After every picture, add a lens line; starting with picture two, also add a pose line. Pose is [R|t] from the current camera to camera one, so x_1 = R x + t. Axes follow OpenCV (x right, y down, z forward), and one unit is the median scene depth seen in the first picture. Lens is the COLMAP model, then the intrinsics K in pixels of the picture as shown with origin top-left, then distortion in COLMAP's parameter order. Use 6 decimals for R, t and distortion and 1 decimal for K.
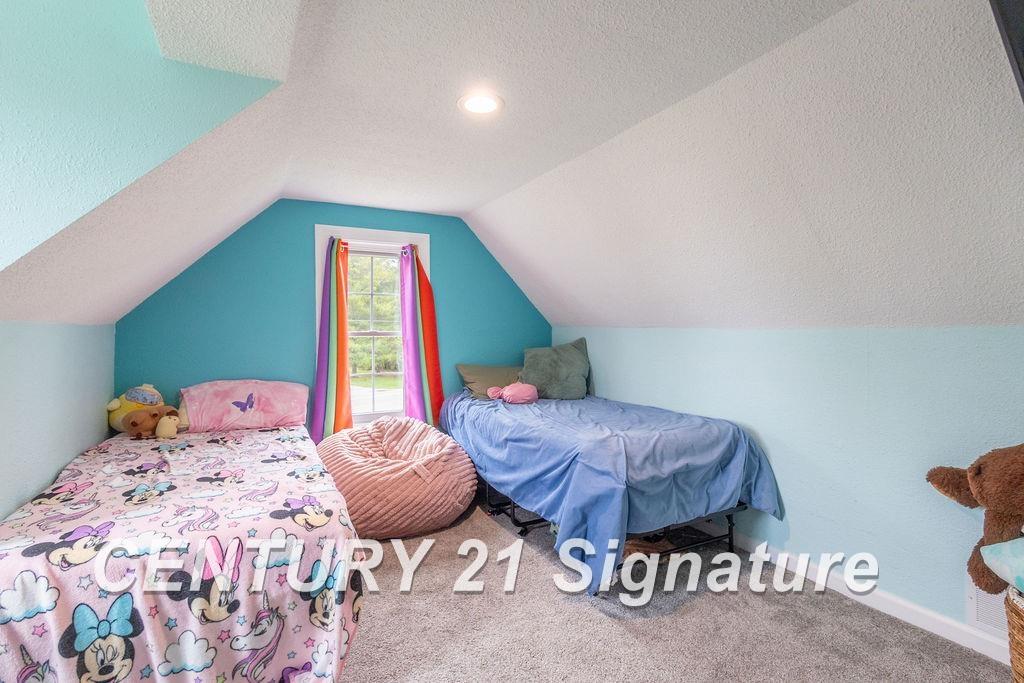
lens RADIAL K [[502.7, 0, 507.2], [0, 502.7, 331.0], [0, 0, 1]] dist [0.033068, -0.012560]
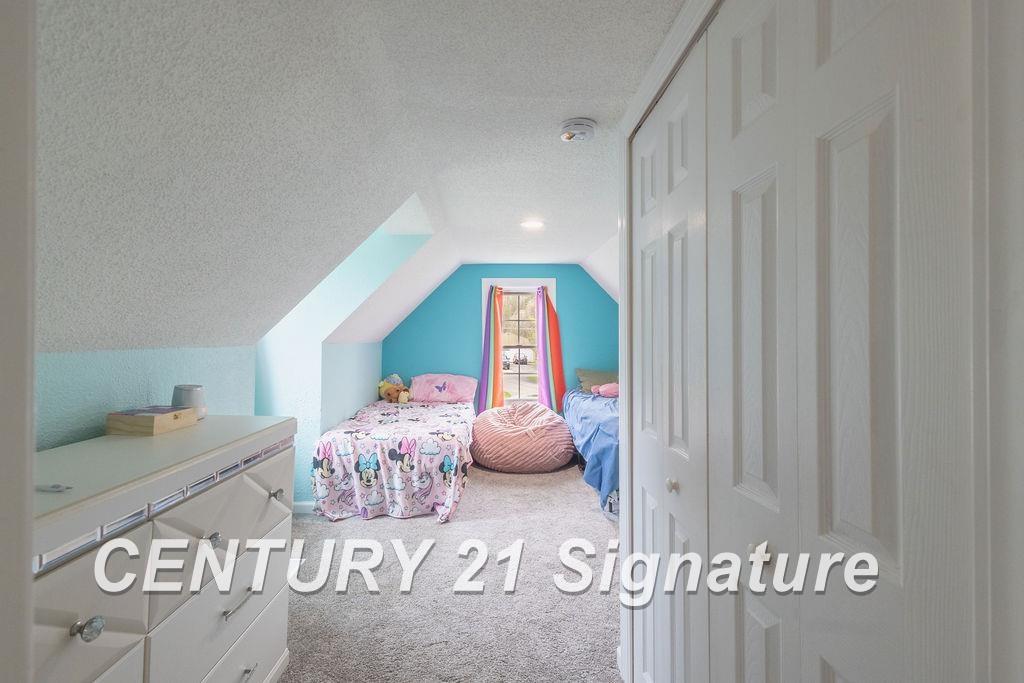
lens RADIAL K [[502.7, 0, 507.2], [0, 502.7, 331.0], [0, 0, 1]] dist [0.033068, -0.012560]
pose [[0.900748, -0.005593, -0.434306, 0.503668], [0.000713, 0.999935, -0.011398, -0.034139], [0.434342, 0.009957, 0.900693, -0.524526]]
